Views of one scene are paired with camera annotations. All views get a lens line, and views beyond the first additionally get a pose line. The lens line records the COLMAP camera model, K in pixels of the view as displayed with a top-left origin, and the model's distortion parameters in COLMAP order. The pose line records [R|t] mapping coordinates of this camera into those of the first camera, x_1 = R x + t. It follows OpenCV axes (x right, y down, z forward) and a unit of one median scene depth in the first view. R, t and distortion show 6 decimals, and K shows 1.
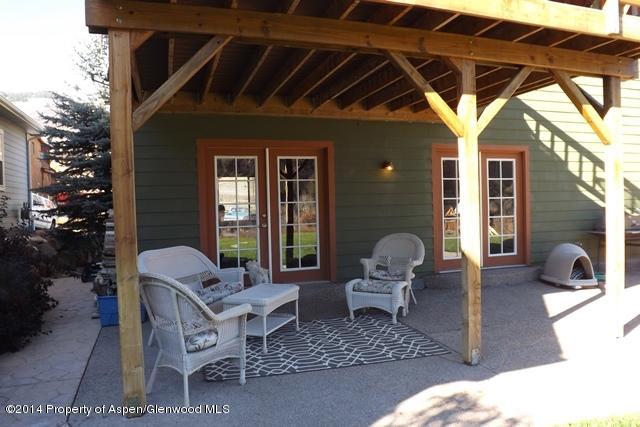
lens RADIAL K [[459.6, 0, 323.0], [0, 459.6, 218.8], [0, 0, 1]] dist [-0.074889, 0.039090]
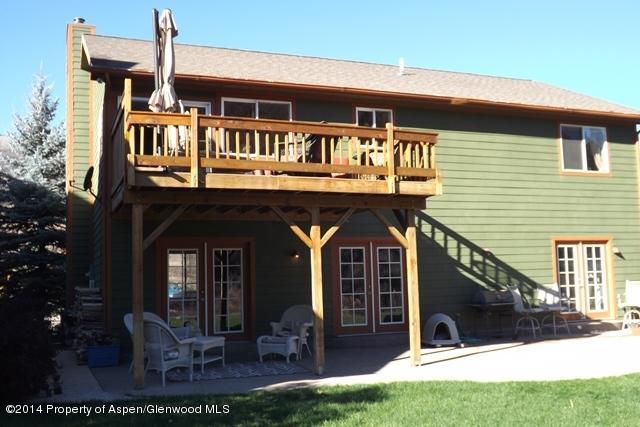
lens RADIAL K [[658.1, 0, 319.1], [0, 658.1, 207.9], [0, 0, 1]] dist [-0.083437, 0.000000]
pose [[0.998519, 0.004431, 0.054221, 0.110725], [0.003094, 0.990439, -0.137913, 0.014709], [-0.054313, 0.137877, 0.988959, -0.977573]]
